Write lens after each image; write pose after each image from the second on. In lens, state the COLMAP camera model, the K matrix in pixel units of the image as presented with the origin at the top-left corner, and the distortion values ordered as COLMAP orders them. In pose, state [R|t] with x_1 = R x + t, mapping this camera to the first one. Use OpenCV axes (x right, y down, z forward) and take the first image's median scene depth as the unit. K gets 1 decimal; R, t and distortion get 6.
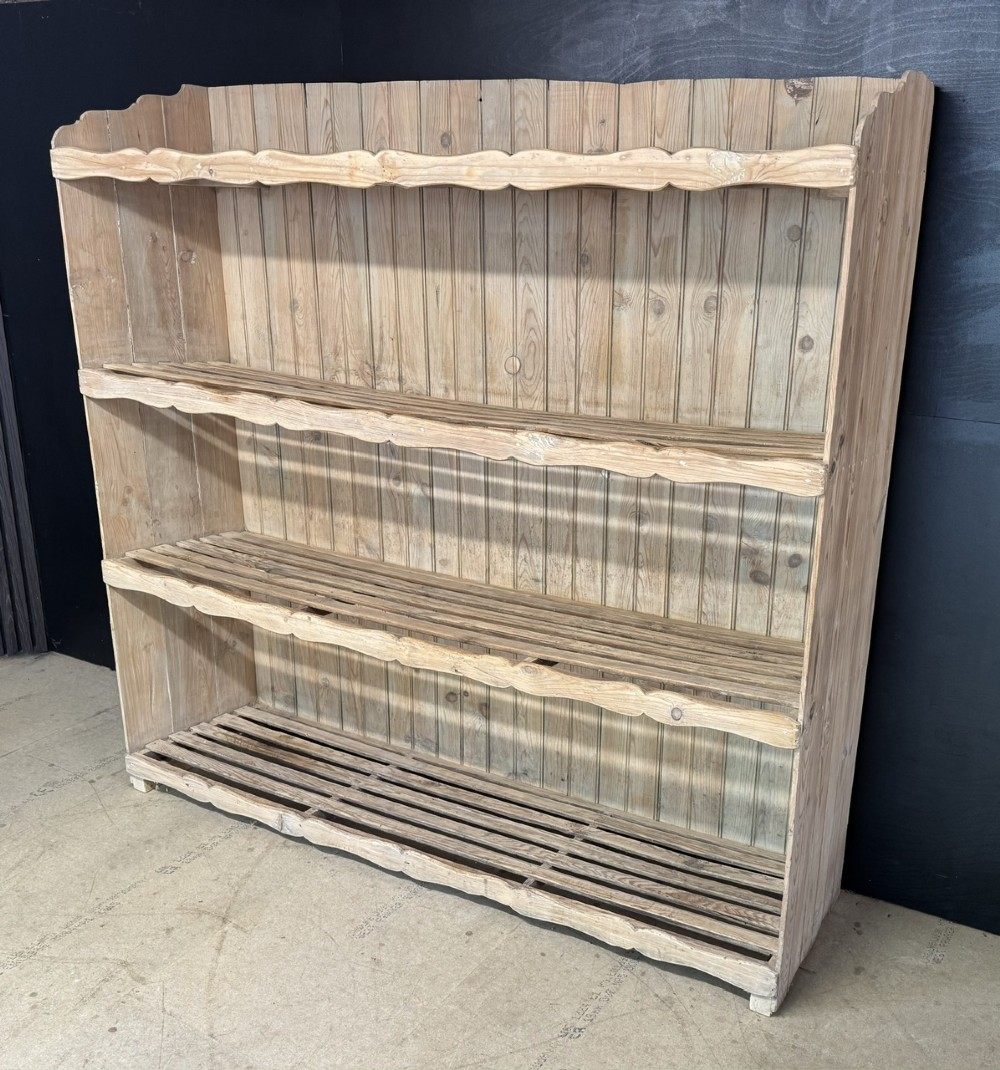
lens RADIAL K [[1101.5, 0, 569.8], [0, 1101.5, 594.0], [0, 0, 1]] dist [0.054258, 0.000000]
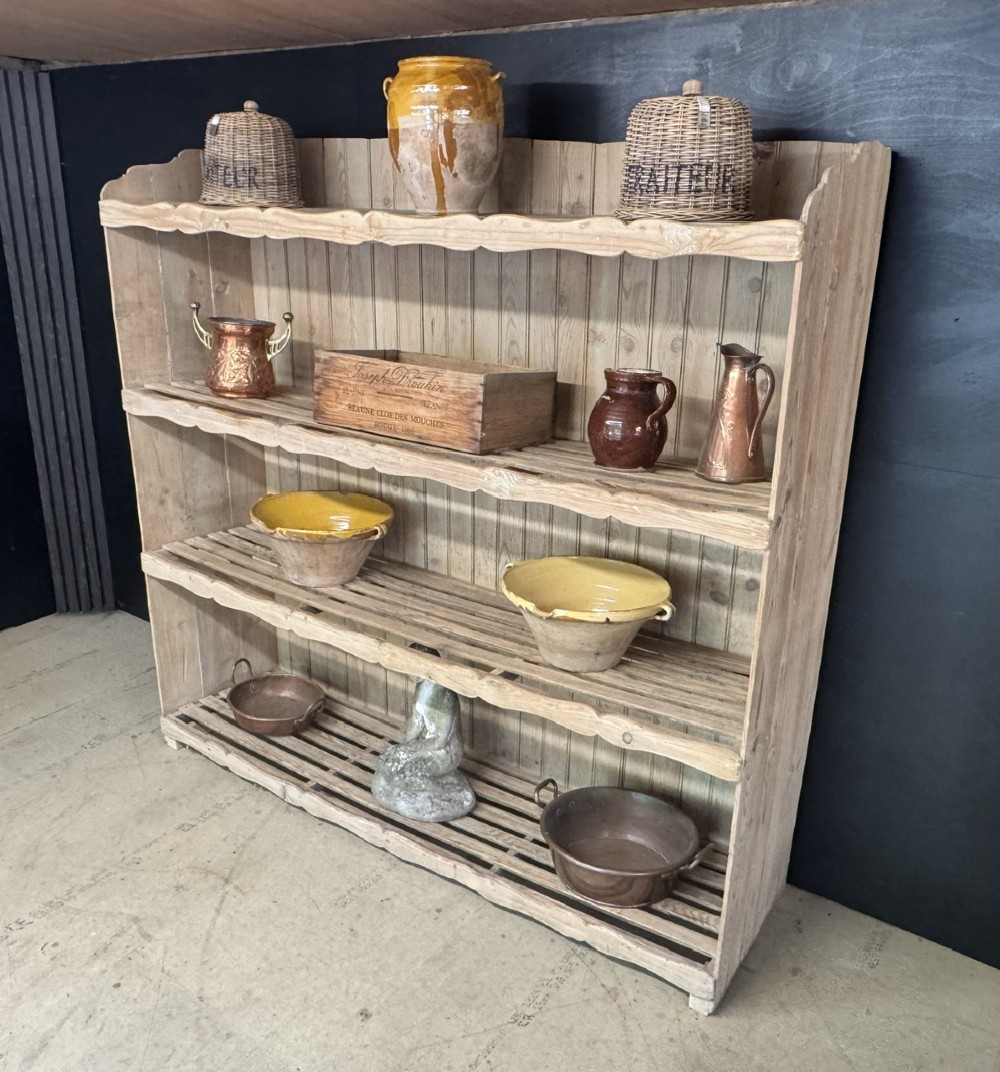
lens RADIAL K [[945.0, 0, 502.1], [0, 945.0, 536.9], [0, 0, 1]] dist [0.001826, 0.003240]
pose [[0.994928, 0.032184, -0.095302, 0.048248], [-0.031275, 0.999450, 0.011016, -0.075085], [0.095604, -0.007979, 0.995387, 0.067623]]
